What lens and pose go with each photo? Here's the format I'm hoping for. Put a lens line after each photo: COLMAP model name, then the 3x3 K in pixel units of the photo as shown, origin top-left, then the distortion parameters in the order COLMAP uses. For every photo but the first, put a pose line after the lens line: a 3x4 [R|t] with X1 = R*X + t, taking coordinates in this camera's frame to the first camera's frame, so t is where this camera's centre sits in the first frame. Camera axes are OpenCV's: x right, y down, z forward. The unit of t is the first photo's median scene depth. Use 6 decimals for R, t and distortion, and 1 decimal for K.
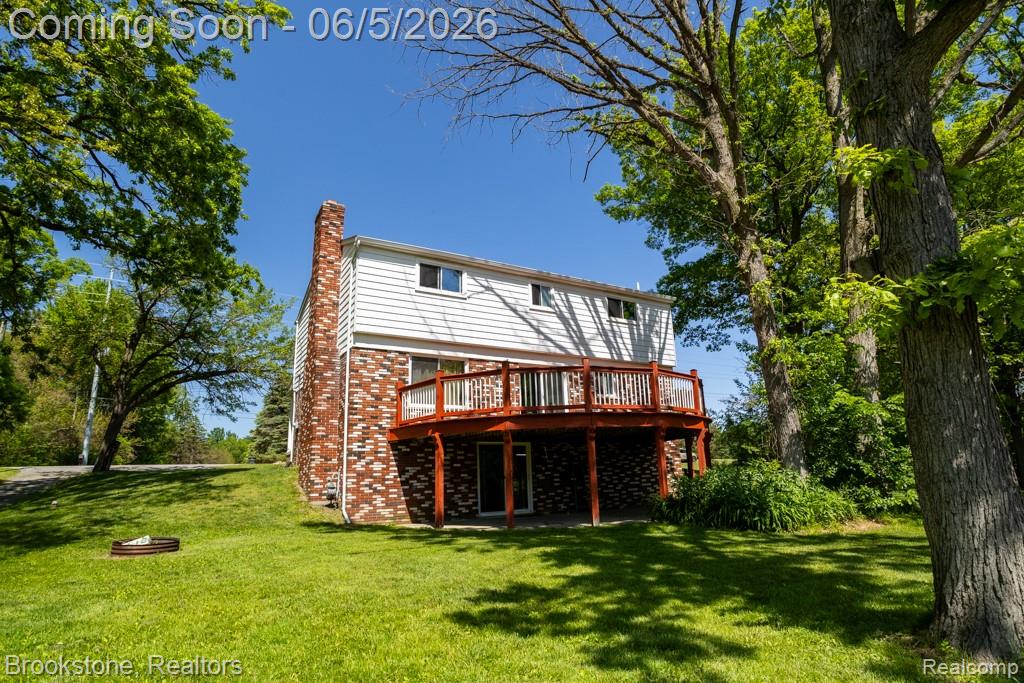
lens RADIAL K [[559.8, 0, 505.2], [0, 559.8, 346.6], [0, 0, 1]] dist [-0.048739, 0.000017]
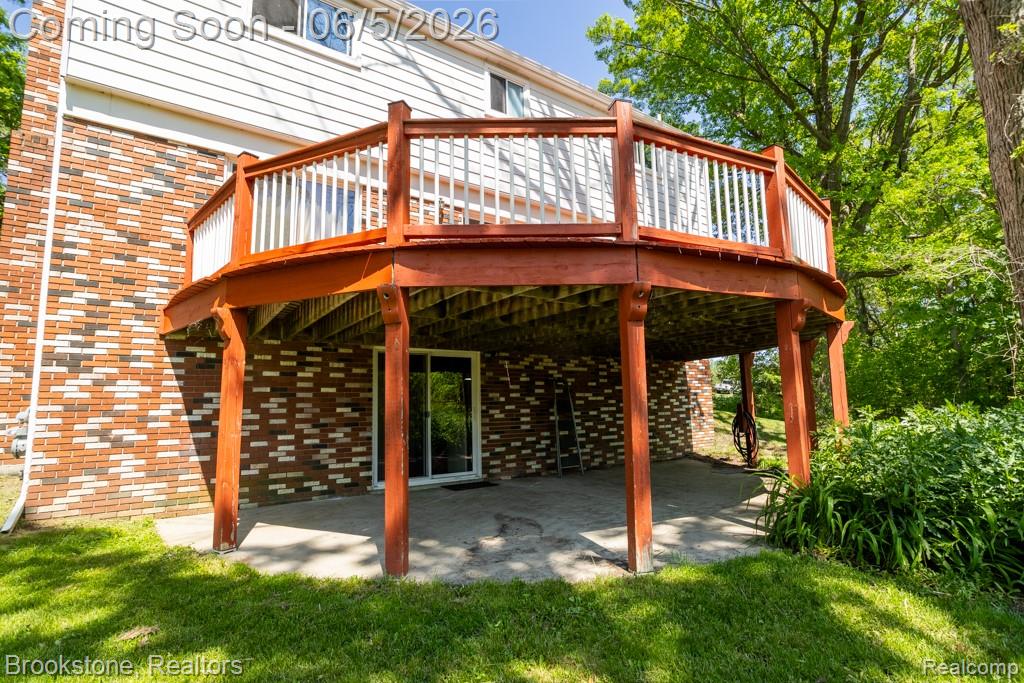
lens RADIAL K [[500.2, 0, 506.5], [0, 500.2, 343.8], [0, 0, 1]] dist [-0.044944, 0.038180]
pose [[0.997896, 0.021610, 0.061132, 0.046480], [-0.028050, 0.993915, 0.106520, 0.124835], [-0.058458, -0.108010, 0.992430, 0.579359]]
